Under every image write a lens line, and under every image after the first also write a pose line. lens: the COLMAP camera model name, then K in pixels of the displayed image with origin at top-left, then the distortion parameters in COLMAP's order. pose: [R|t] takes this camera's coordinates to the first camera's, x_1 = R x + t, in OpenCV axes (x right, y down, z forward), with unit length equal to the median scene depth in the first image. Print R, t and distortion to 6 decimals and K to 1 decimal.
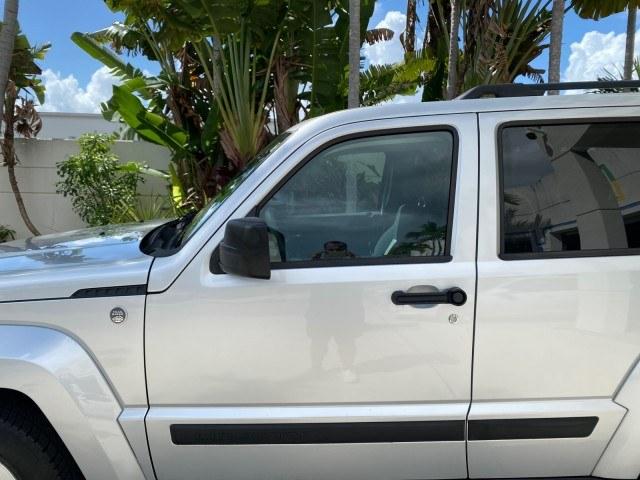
lens RADIAL K [[484.9, 0, 316.7], [0, 484.9, 240.5], [0, 0, 1]] dist [0.004063, -0.003311]
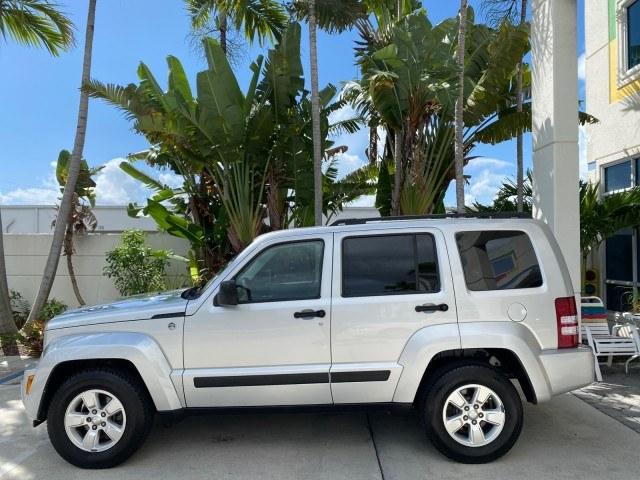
lens RADIAL K [[489.9, 0, 319.7], [0, 489.9, 238.9], [0, 0, 1]] dist [0.005406, 0.002753]
pose [[0.999493, -0.023144, -0.021870, 0.082976], [0.019254, 0.986304, -0.163809, 0.035554], [0.025362, 0.163305, 0.986250, -0.320917]]
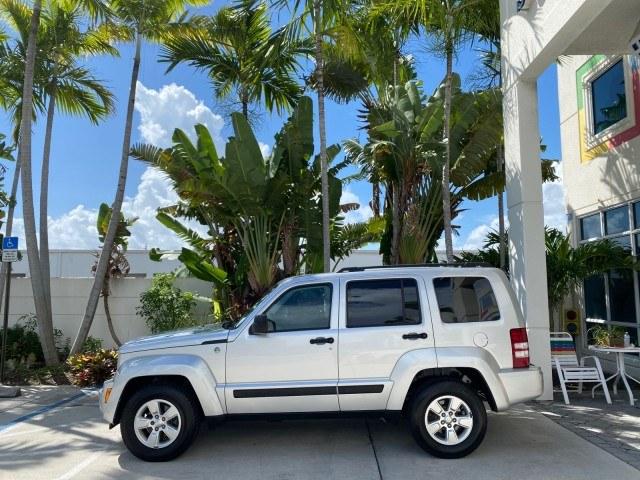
lens RADIAL K [[490.9, 0, 320.1], [0, 490.9, 239.6], [0, 0, 1]] dist [0.015907, 0.000486]
pose [[0.999081, -0.027173, -0.033160, 0.083167], [0.018227, 0.969315, -0.245144, 0.062044], [0.038803, 0.244315, 0.968919, -0.508799]]
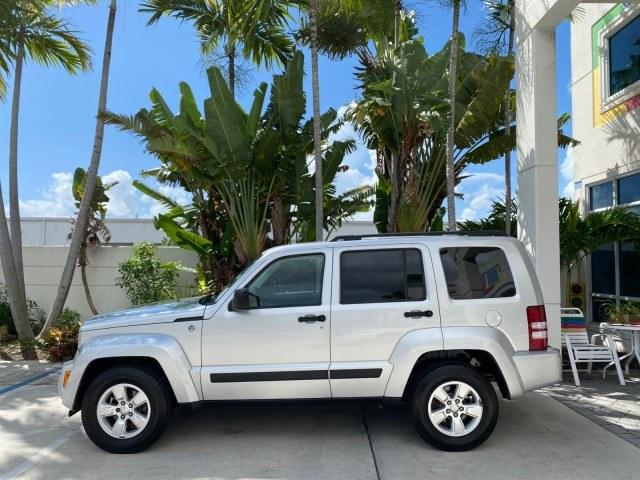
lens RADIAL K [[491.5, 0, 318.5], [0, 491.5, 239.1], [0, 0, 1]] dist [0.009374, 0.002112]
pose [[0.999564, -0.017267, -0.023967, 0.083074], [0.012416, 0.981795, -0.189537, 0.048237], [0.026803, 0.189156, 0.981581, -0.407311]]
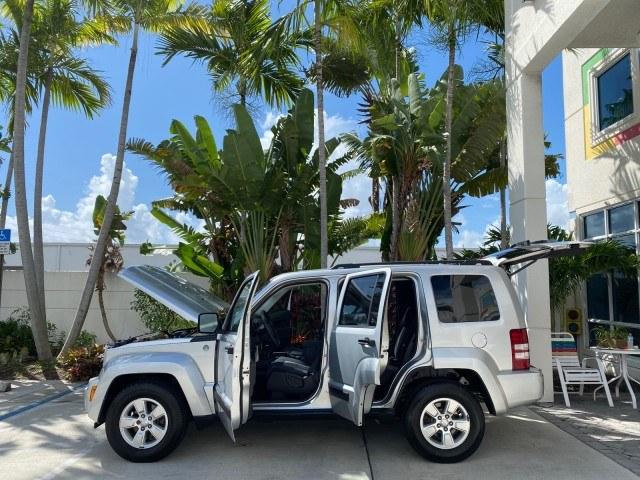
lens RADIAL K [[490.9, 0, 320.1], [0, 490.9, 239.6], [0, 0, 1]] dist [0.015907, 0.000486]
pose [[0.999179, -0.016064, -0.037188, 0.094110], [0.006777, 0.971362, -0.237510, 0.056894], [0.039938, 0.237063, 0.970673, -0.481813]]
